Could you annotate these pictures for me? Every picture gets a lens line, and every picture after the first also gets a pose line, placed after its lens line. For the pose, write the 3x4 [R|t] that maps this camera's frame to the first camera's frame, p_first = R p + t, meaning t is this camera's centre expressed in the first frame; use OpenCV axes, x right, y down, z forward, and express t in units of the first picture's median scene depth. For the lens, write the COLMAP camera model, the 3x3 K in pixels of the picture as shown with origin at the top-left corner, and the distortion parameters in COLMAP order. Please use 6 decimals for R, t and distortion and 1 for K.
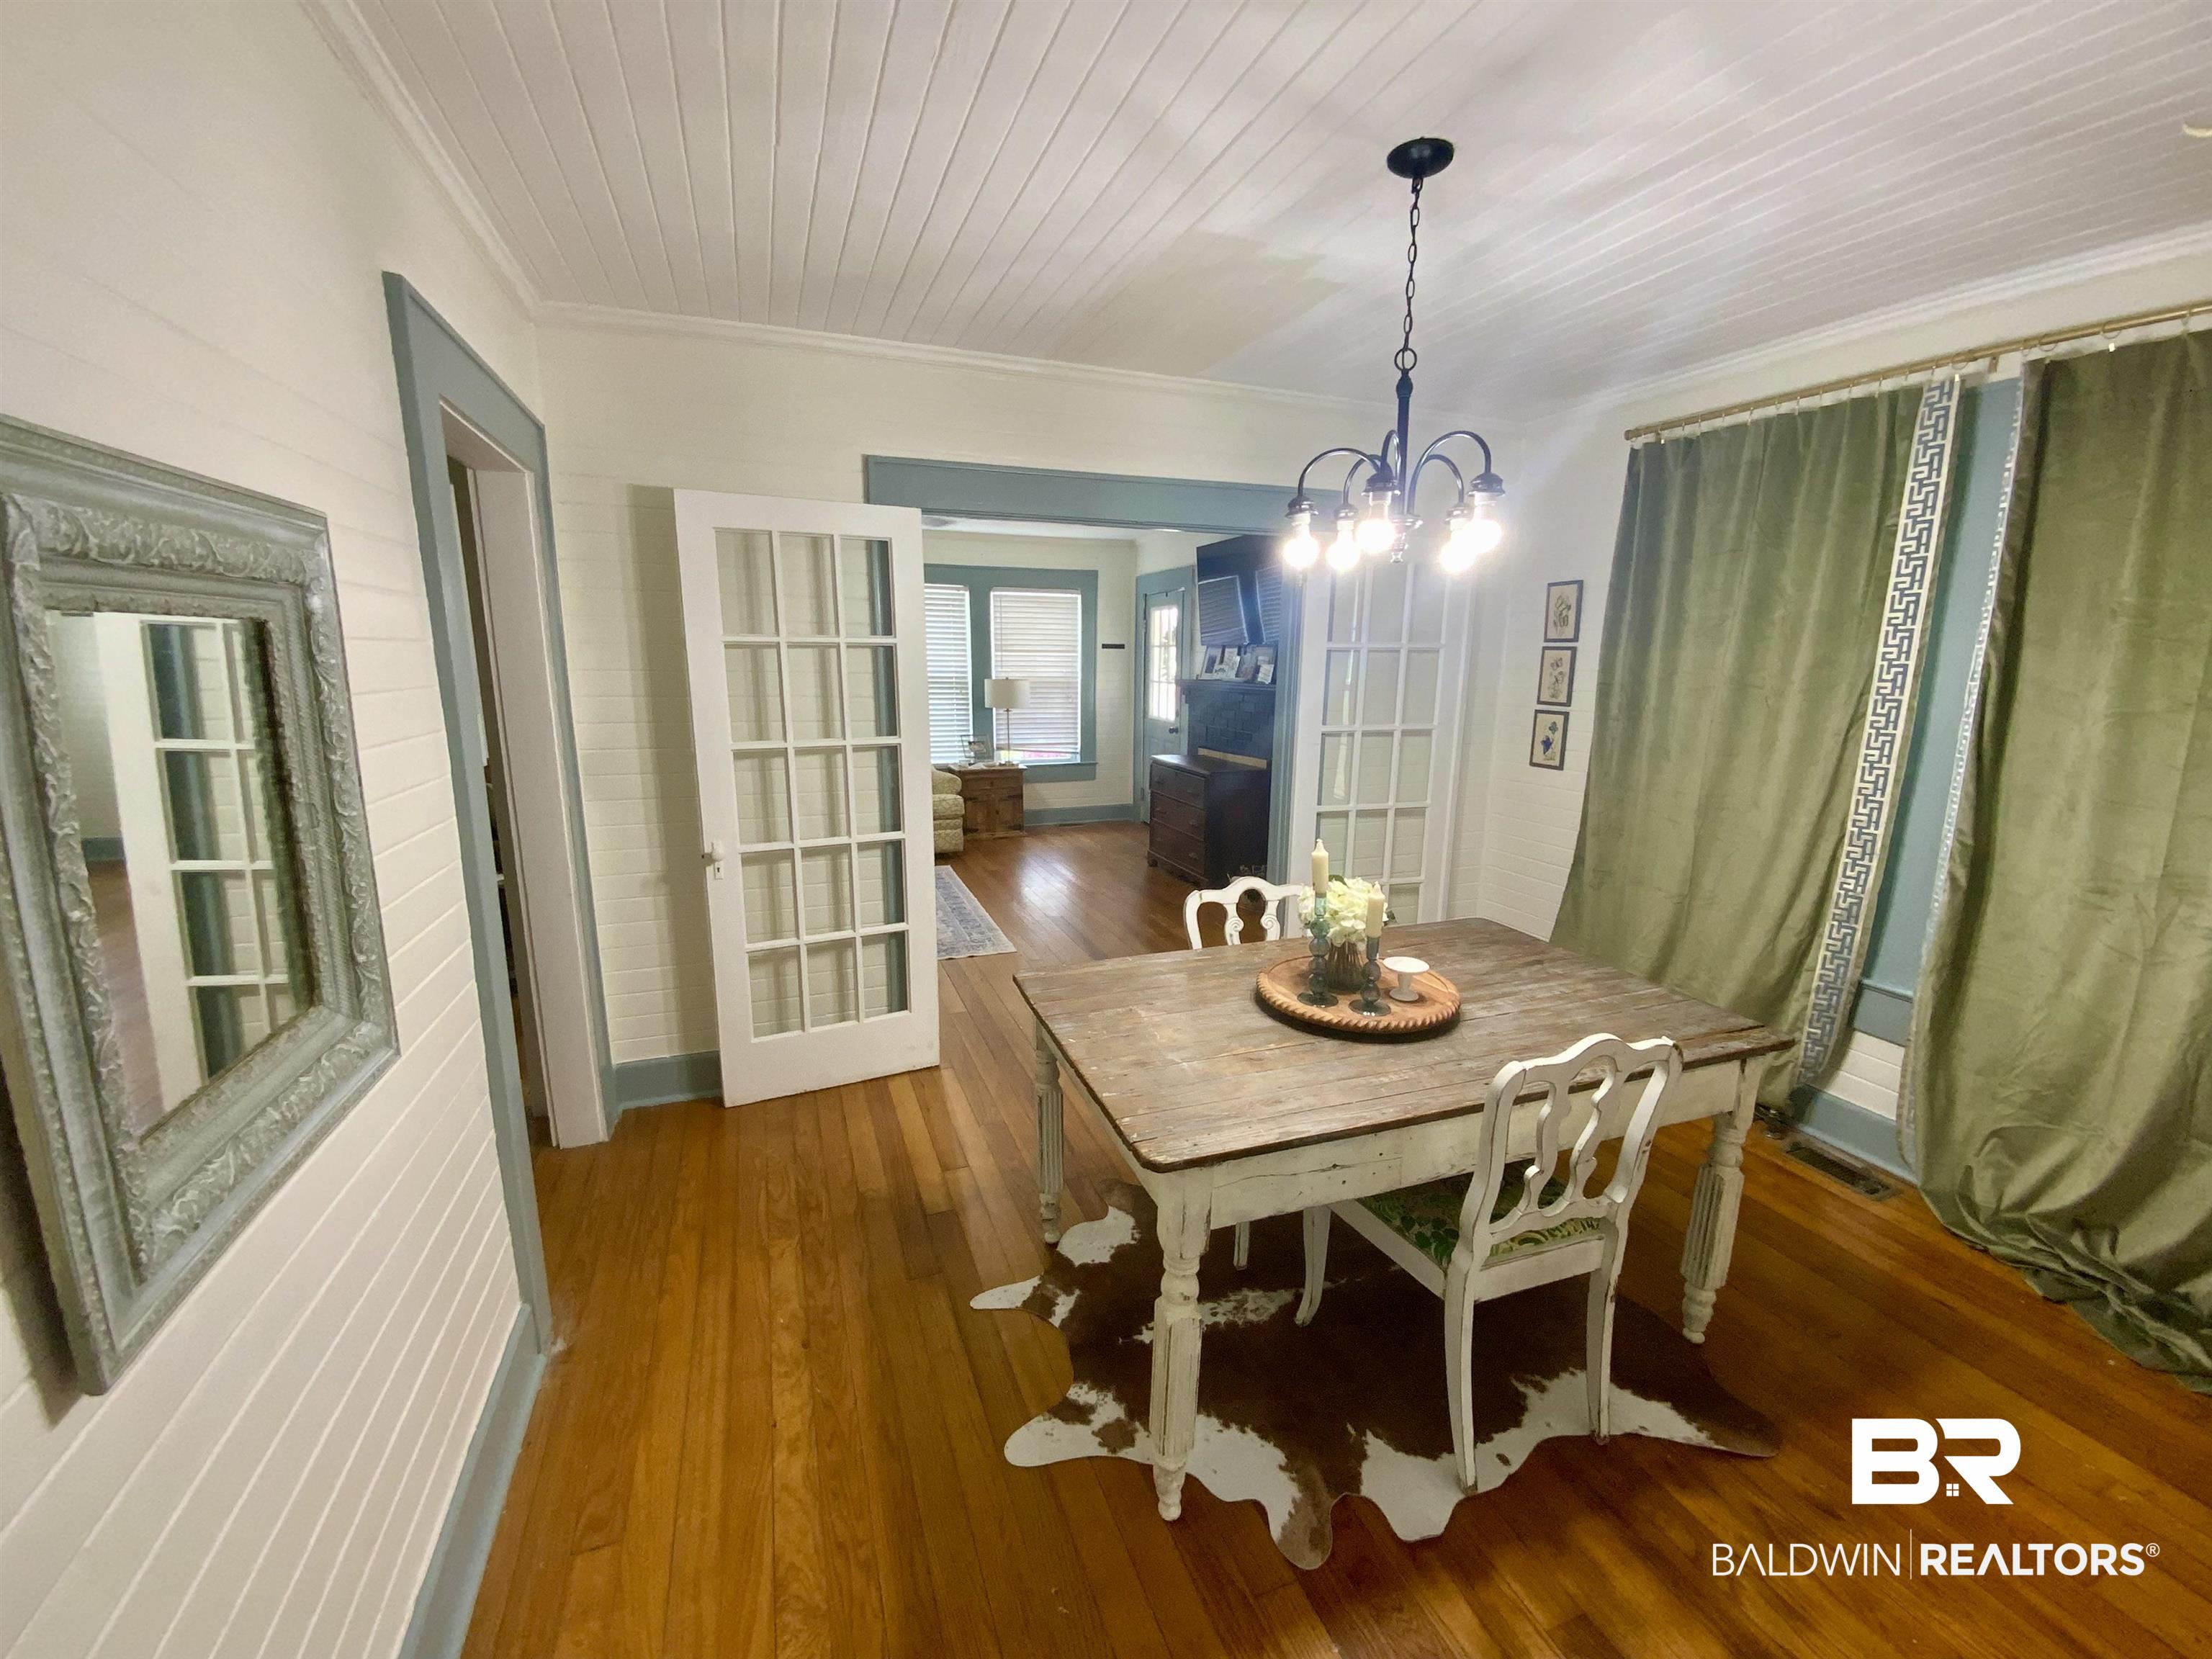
lens RADIAL K [[906.3, 0, 1103.1], [0, 906.3, 825.2], [0, 0, 1]] dist [0.002052, -0.003675]
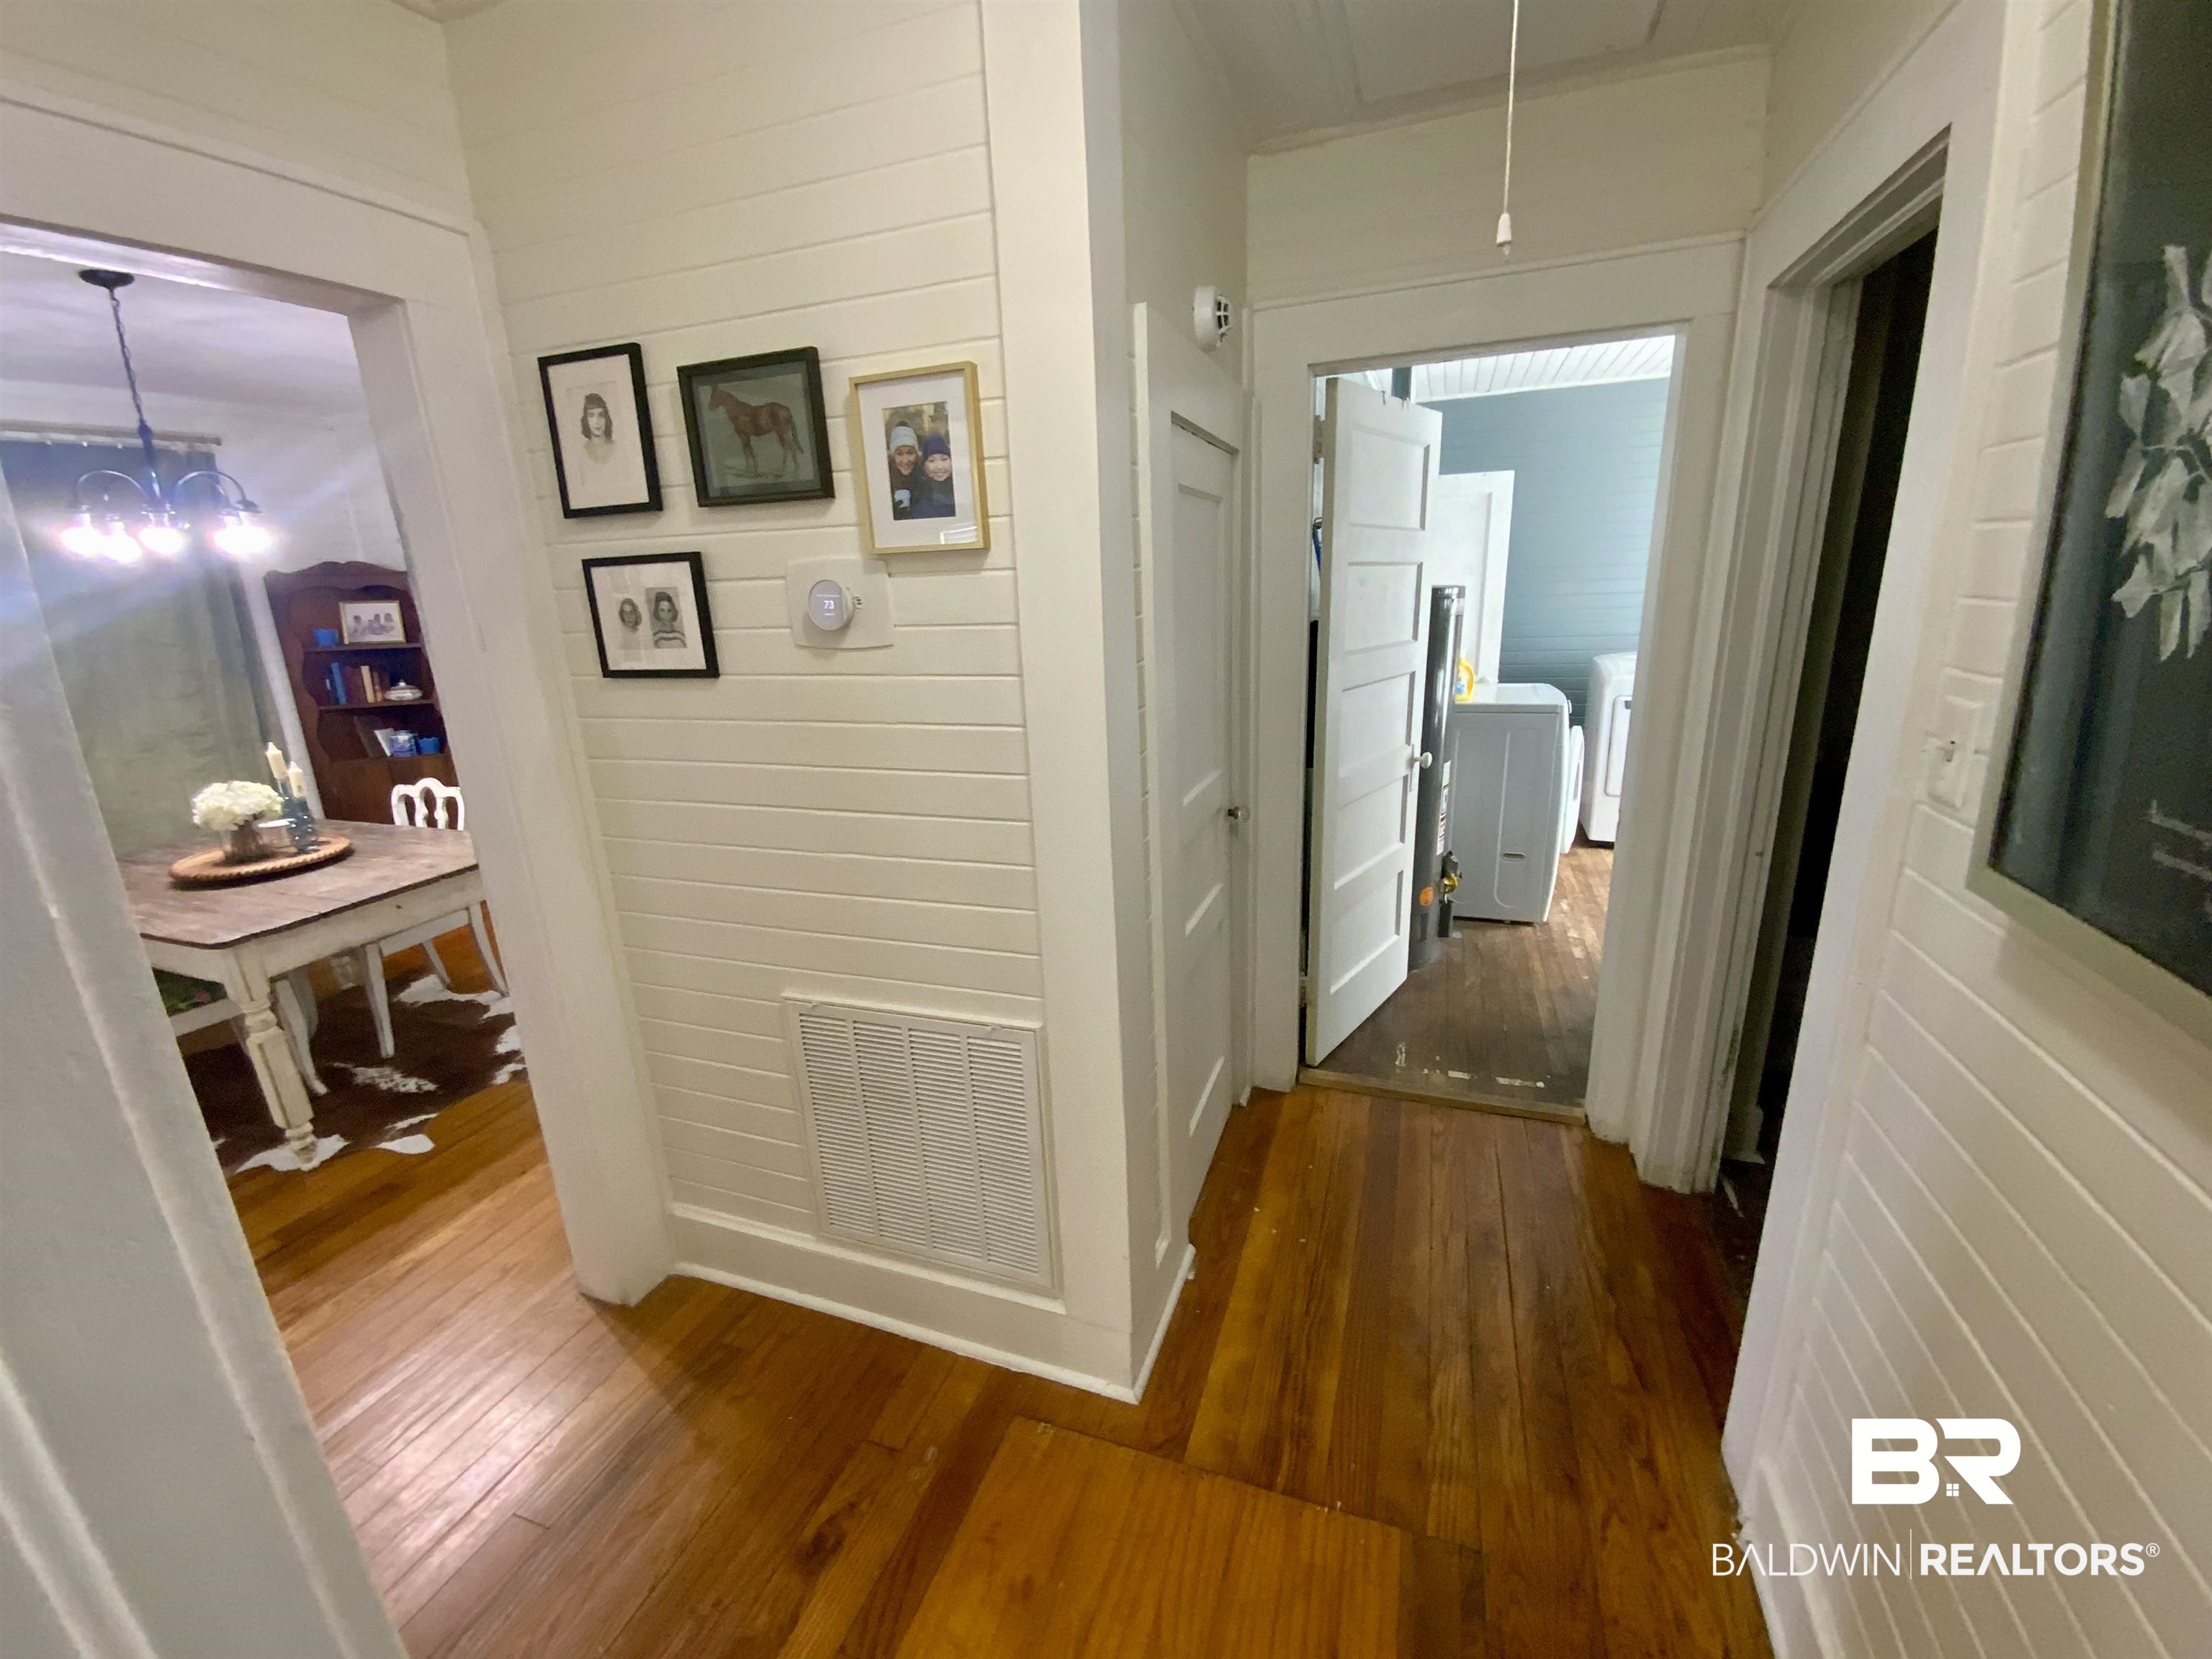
lens RADIAL K [[906.3, 0, 1118.3], [0, 906.3, 825.9], [0, 0, 1]] dist [0.002052, -0.003675]
pose [[-0.767237, -0.144714, 0.624824, -1.482231], [0.155499, 0.903173, 0.400122, -0.199425], [-0.622228, 0.404148, -0.670445, 1.011576]]
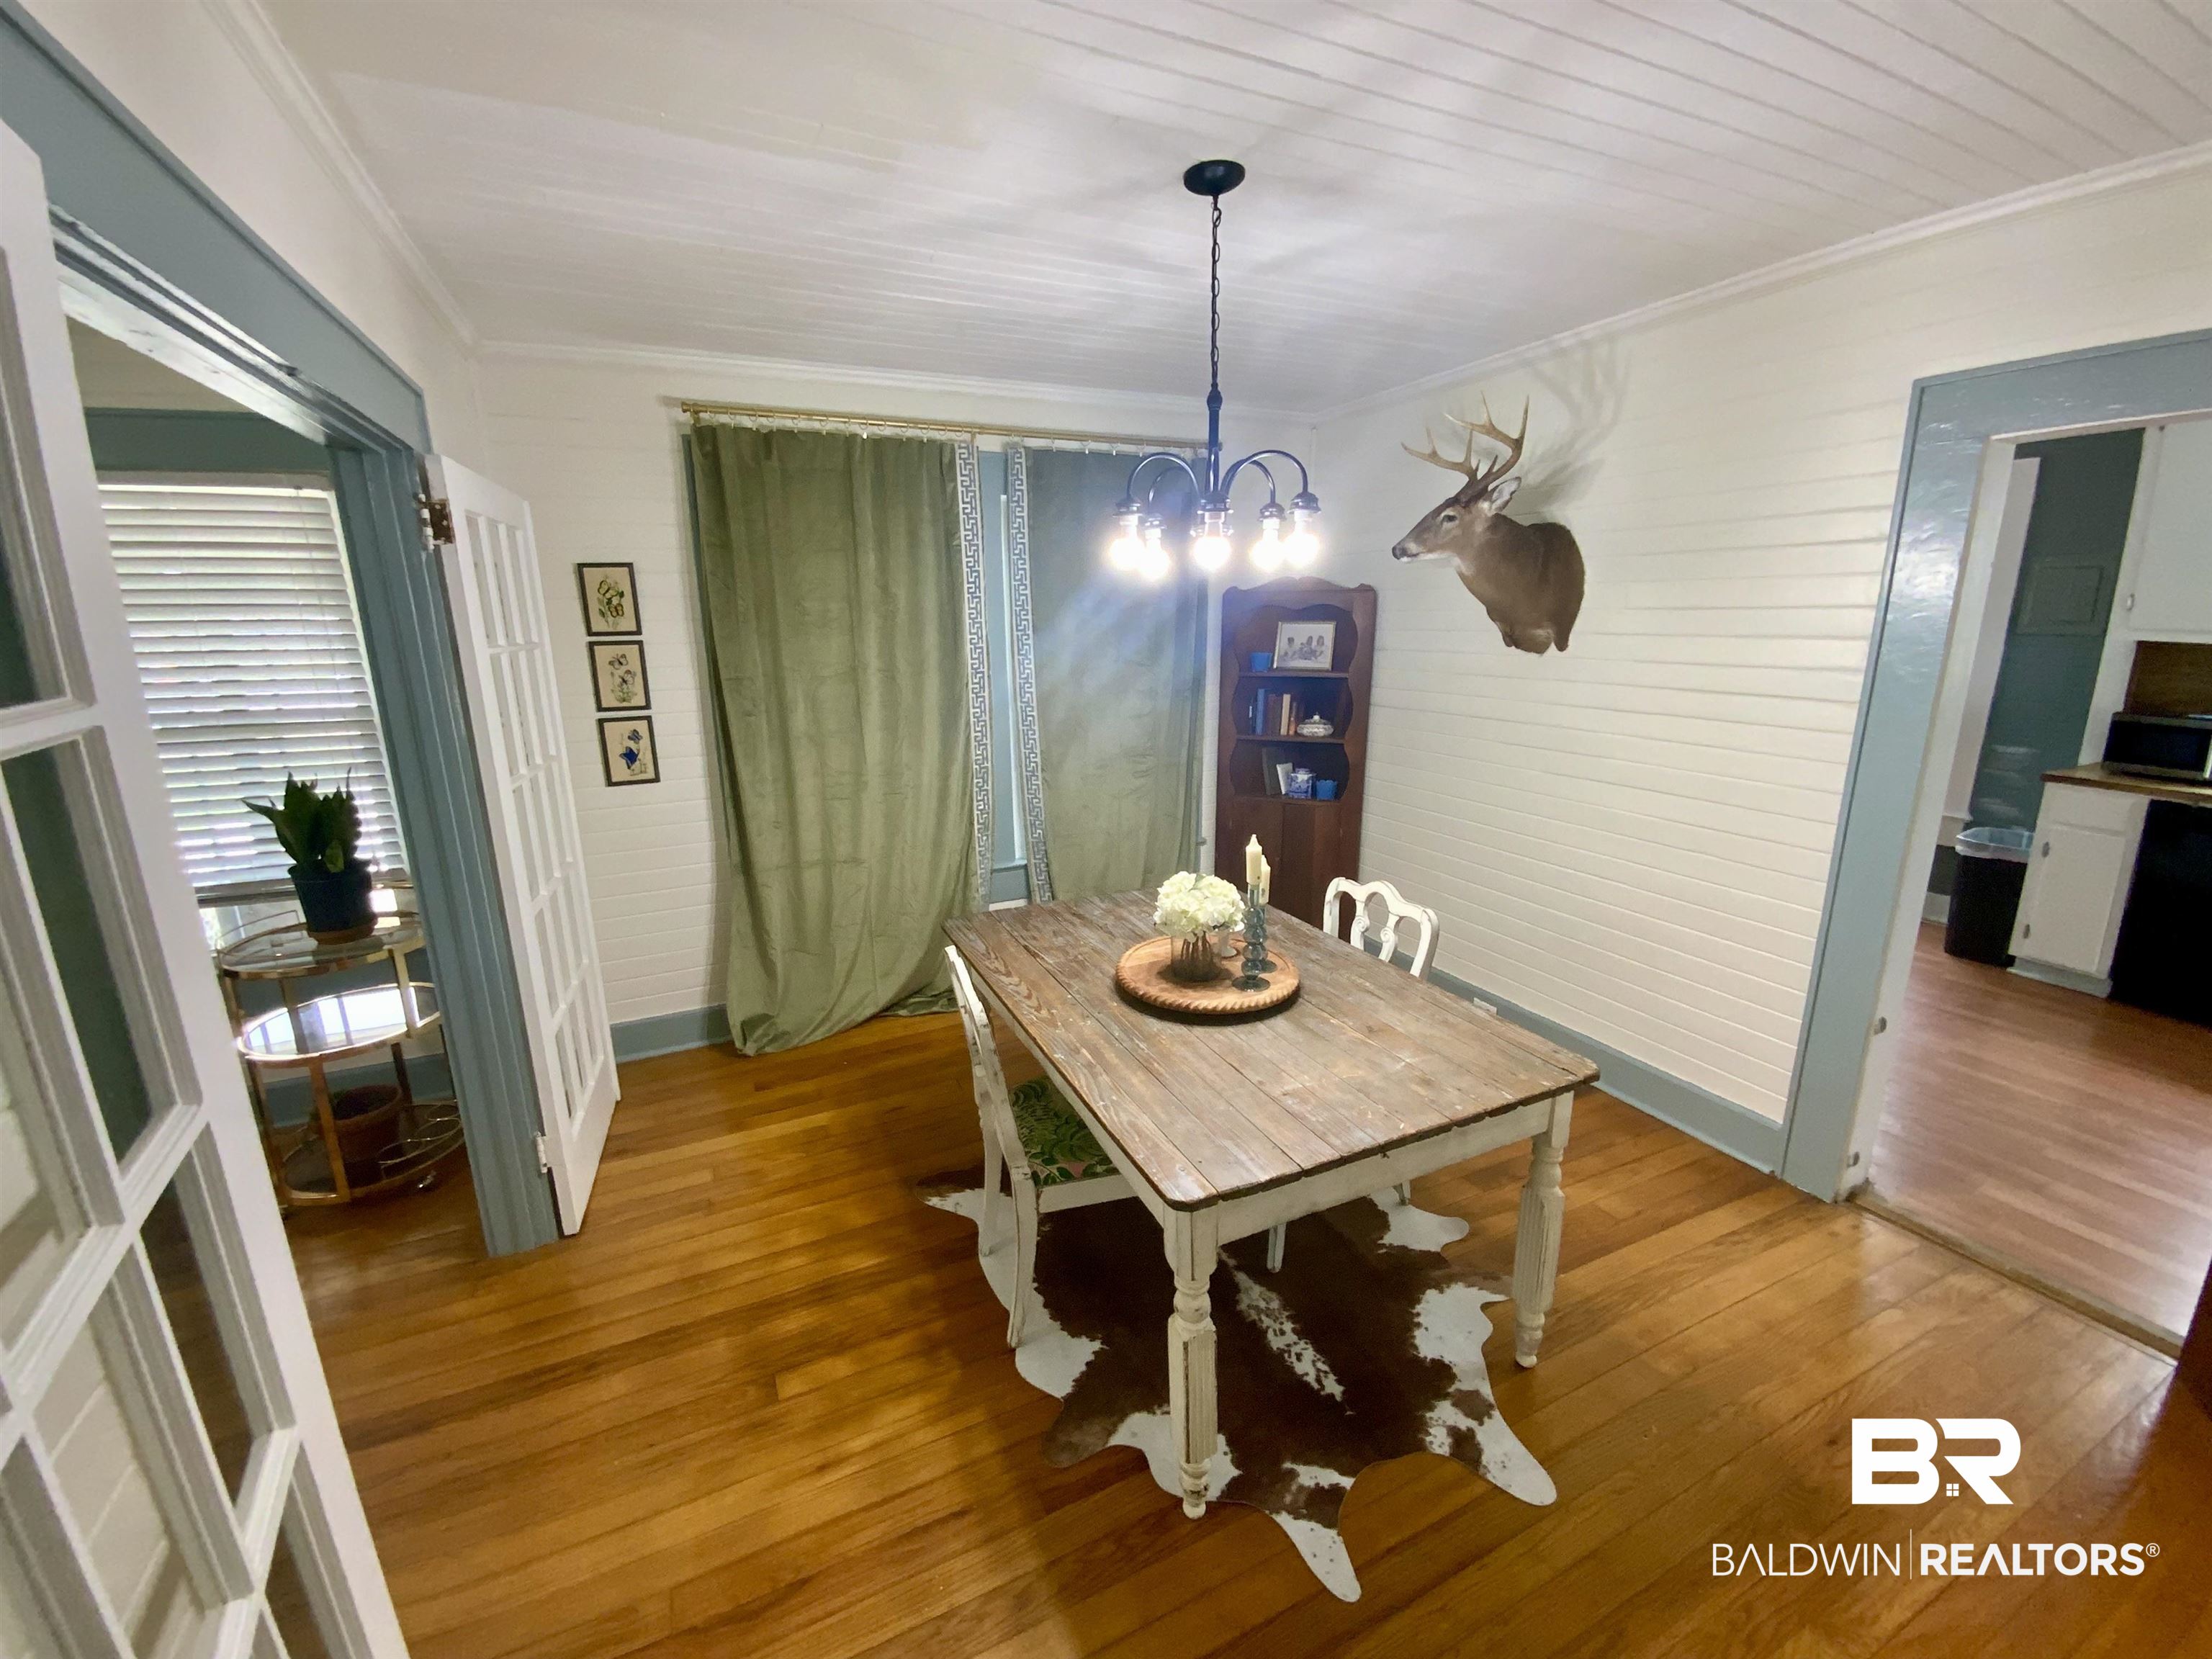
lens RADIAL K [[906.3, 0, 1096.6], [0, 906.3, 828.6], [0, 0, 1]] dist [0.002052, -0.003675]
pose [[-0.077888, -0.236322, 0.968548, -0.639301], [0.206460, 0.946616, 0.247573, -0.244535], [-0.975350, 0.219249, -0.024939, 1.028699]]
